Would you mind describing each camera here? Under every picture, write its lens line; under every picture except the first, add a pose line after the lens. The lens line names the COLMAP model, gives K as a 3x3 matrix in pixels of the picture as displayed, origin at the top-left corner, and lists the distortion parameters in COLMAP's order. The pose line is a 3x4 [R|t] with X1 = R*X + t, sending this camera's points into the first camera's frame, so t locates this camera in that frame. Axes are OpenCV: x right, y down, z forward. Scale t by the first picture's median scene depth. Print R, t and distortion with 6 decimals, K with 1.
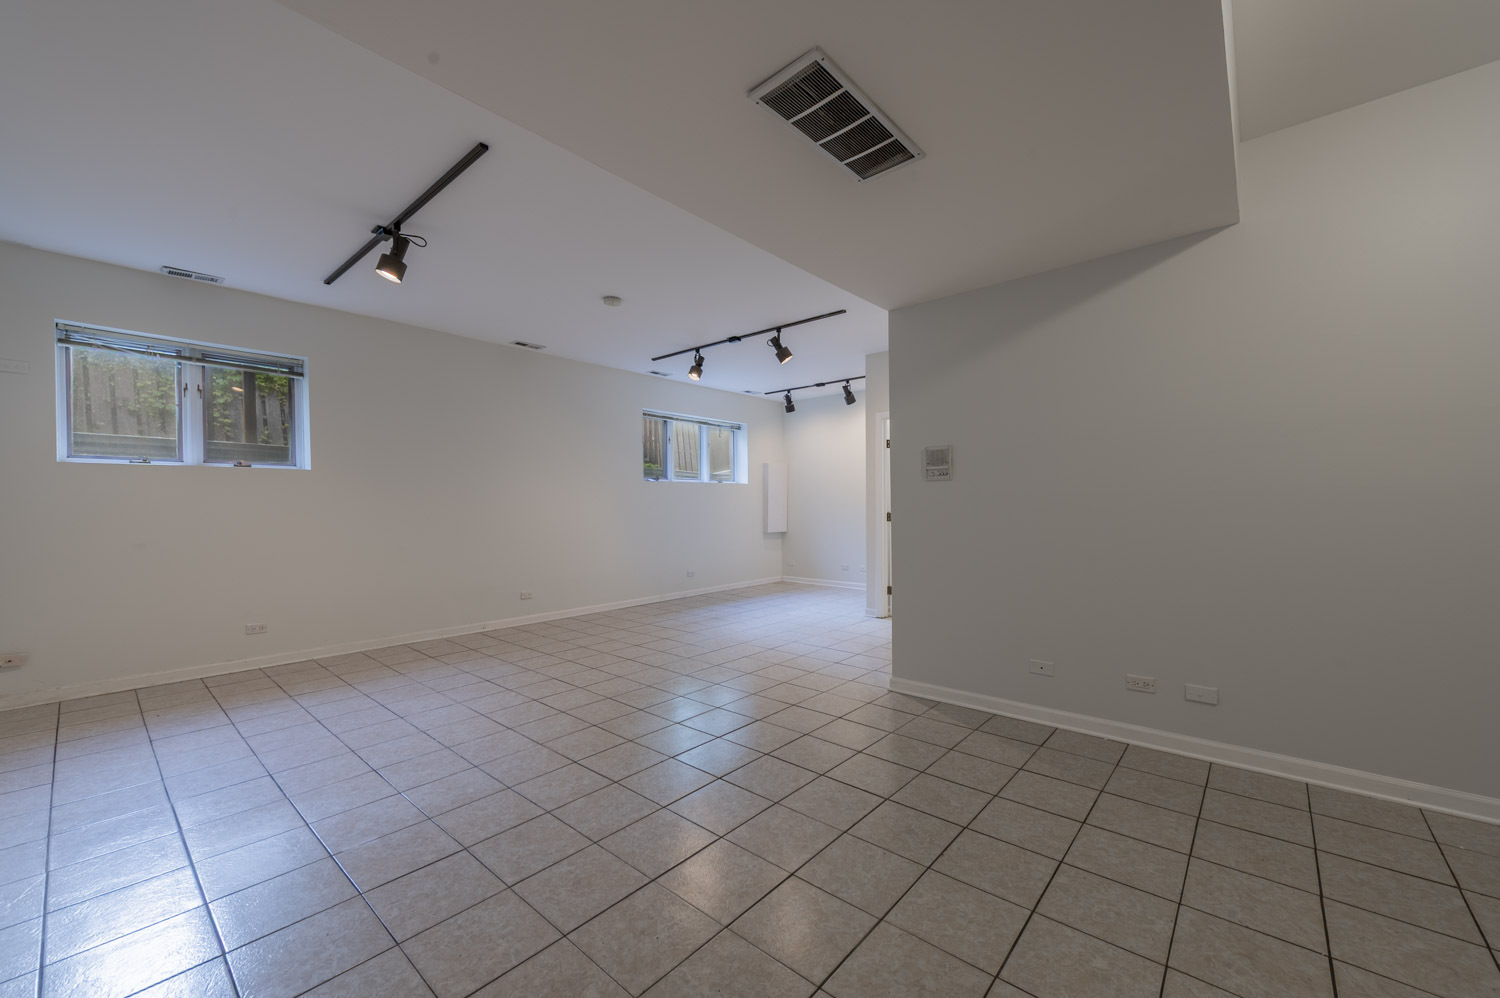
lens RADIAL K [[587.7, 0, 749.1], [0, 587.7, 502.7], [0, 0, 1]] dist [0.012977, -0.000551]
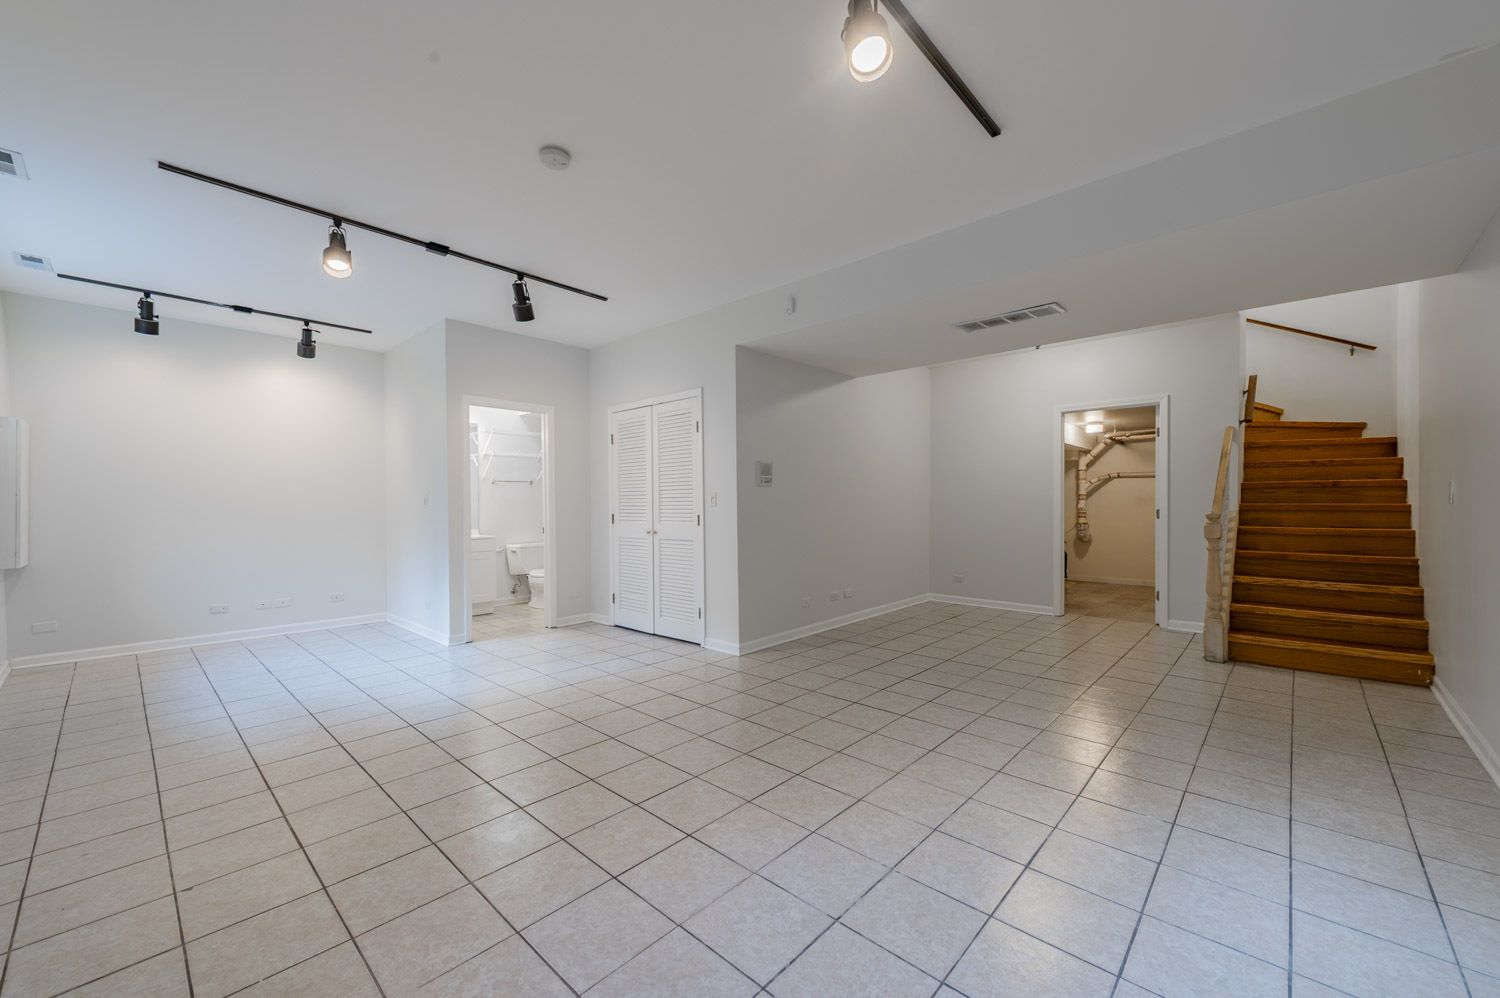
lens RADIAL K [[587.7, 0, 748.4], [0, 587.7, 504.2], [0, 0, 1]] dist [0.012977, -0.000551]
pose [[0.021120, 0.005742, 0.999760, -1.041482], [0.002501, 0.999980, -0.005796, 0.011293], [-0.999774, 0.002622, 0.021106, 1.011482]]
